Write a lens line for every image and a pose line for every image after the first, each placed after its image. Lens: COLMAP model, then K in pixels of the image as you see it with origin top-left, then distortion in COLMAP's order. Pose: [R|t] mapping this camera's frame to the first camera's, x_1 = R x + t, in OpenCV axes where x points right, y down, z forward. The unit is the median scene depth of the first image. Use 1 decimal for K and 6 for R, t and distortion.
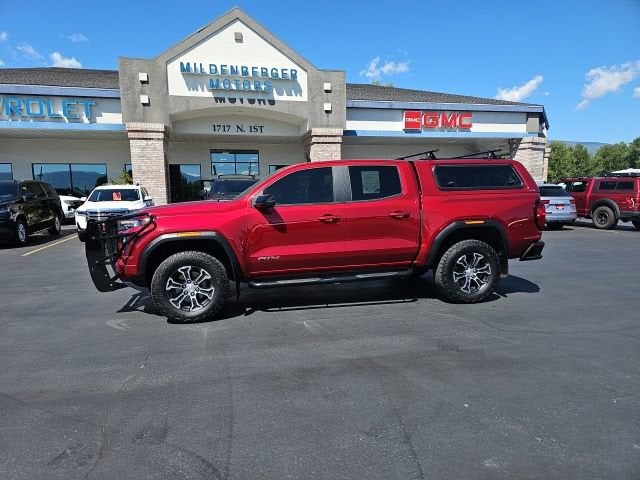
lens RADIAL K [[424.3, 0, 312.1], [0, 424.3, 242.7], [0, 0, 1]] dist [0.061587, -0.052016]
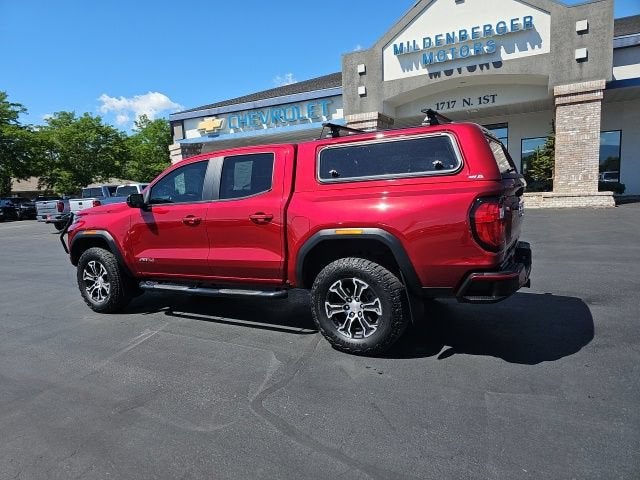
lens RADIAL K [[424.3, 0, 312.1], [0, 424.3, 242.7], [0, 0, 1]] dist [0.061587, -0.052016]
pose [[0.746982, 0.061788, -0.661967, 0.221904], [-0.034349, 0.997929, 0.054386, -0.018547], [0.663957, -0.017888, 0.747557, 0.140002]]
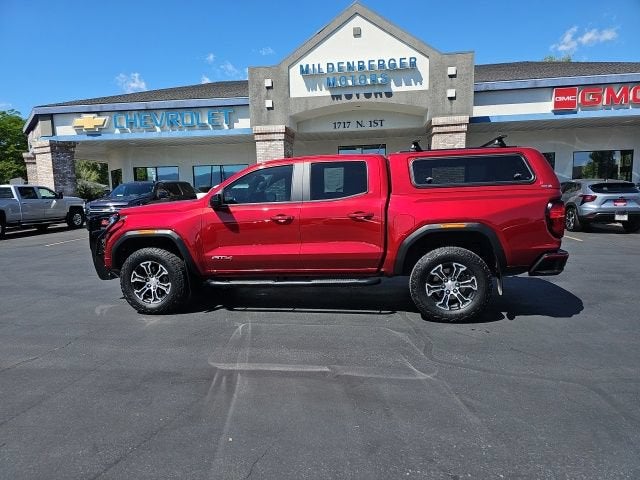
lens RADIAL K [[424.9, 0, 316.8], [0, 424.9, 241.4], [0, 0, 1]] dist [0.061485, -0.048368]
pose [[0.929570, 0.034236, -0.367052, 0.127854], [-0.030729, 0.999409, 0.015395, -0.006498], [0.367362, -0.003032, 0.930073, 0.038871]]
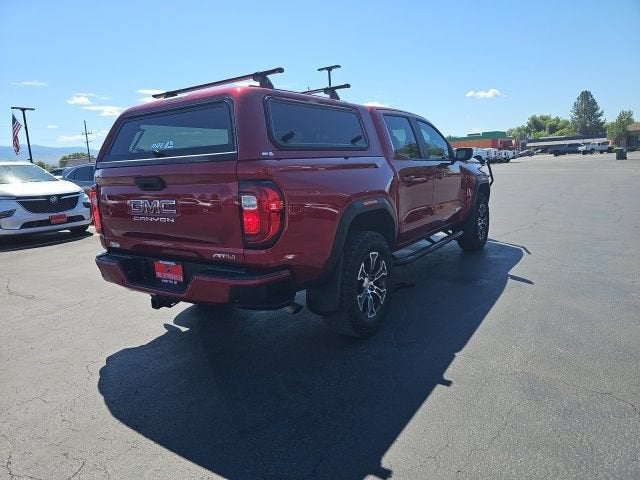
lens RADIAL K [[424.8, 0, 311.6], [0, 424.8, 240.1], [0, 0, 1]] dist [0.058392, -0.047091]
pose [[-0.722135, 0.176059, -0.668972, 0.224329], [-0.011004, 0.964024, 0.265589, -0.056134], [0.691665, 0.199152, -0.694218, 0.502443]]
